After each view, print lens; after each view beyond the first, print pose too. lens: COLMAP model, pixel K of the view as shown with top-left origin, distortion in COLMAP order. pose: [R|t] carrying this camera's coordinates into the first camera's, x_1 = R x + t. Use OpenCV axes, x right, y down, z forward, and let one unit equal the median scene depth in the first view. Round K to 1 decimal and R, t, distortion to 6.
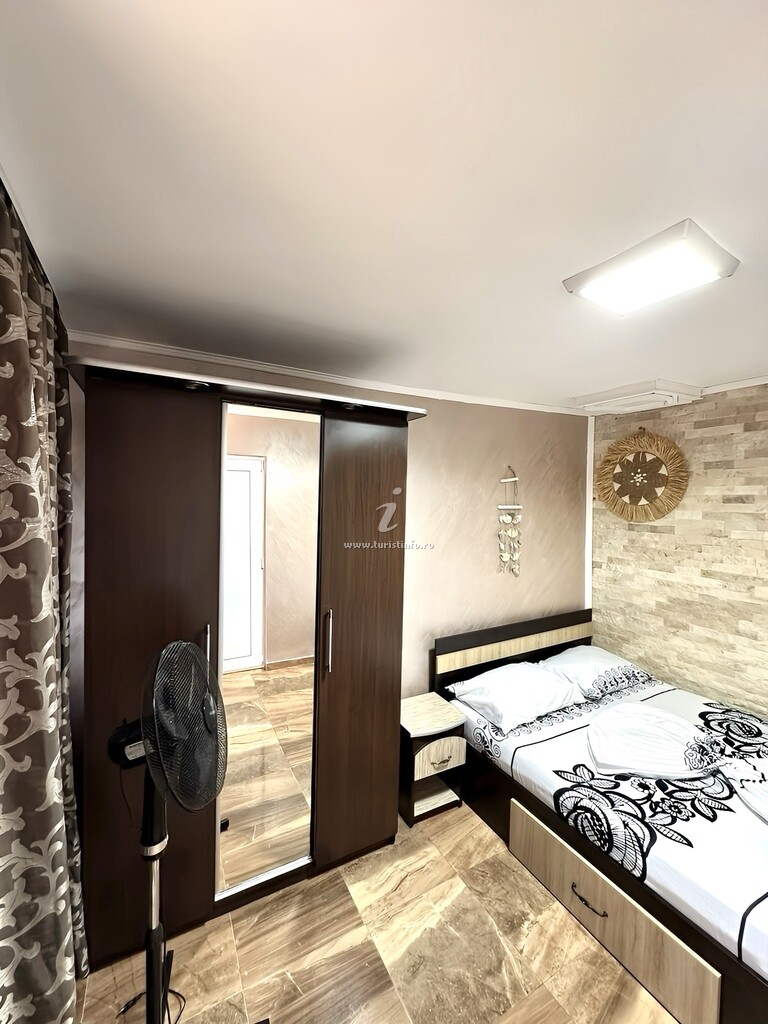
lens RADIAL K [[410.7, 0, 389.7], [0, 410.7, 505.7], [0, 0, 1]] dist [-0.002527, 0.000755]
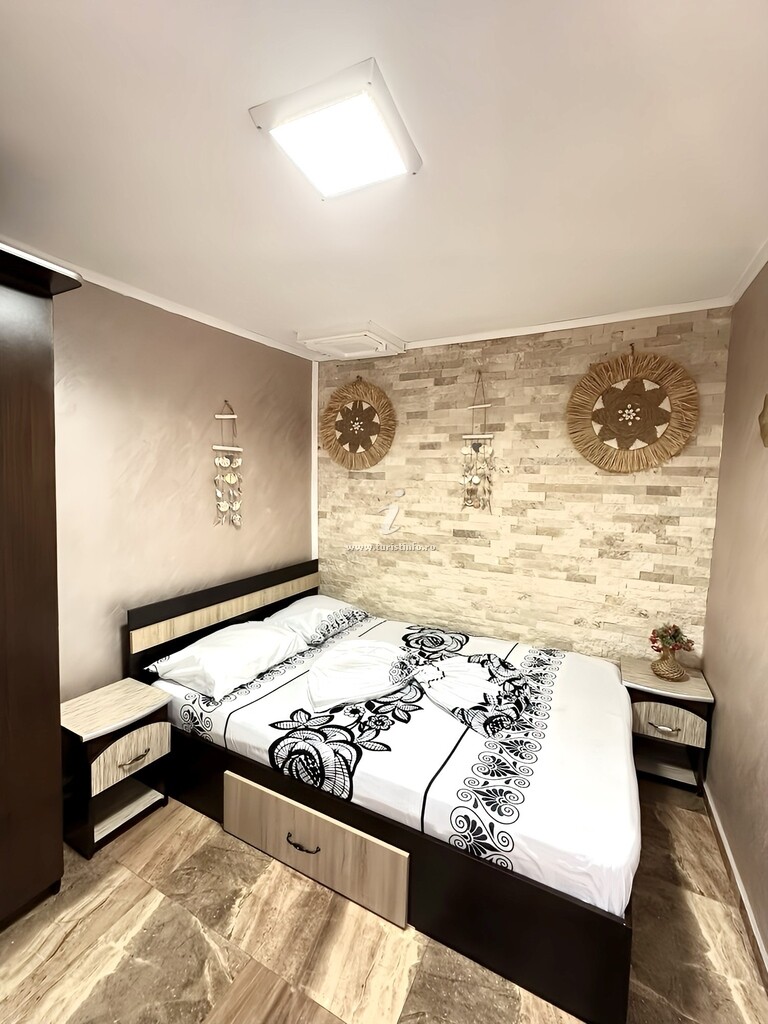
lens RADIAL K [[429.9, 0, 383.8], [0, 429.9, 497.3], [0, 0, 1]] dist [-0.002421, 0.001066]
pose [[0.834970, -0.023087, 0.549811, 0.077142], [-0.001434, 0.999025, 0.044127, 0.077150], [-0.550294, -0.037633, 0.834123, 0.062650]]
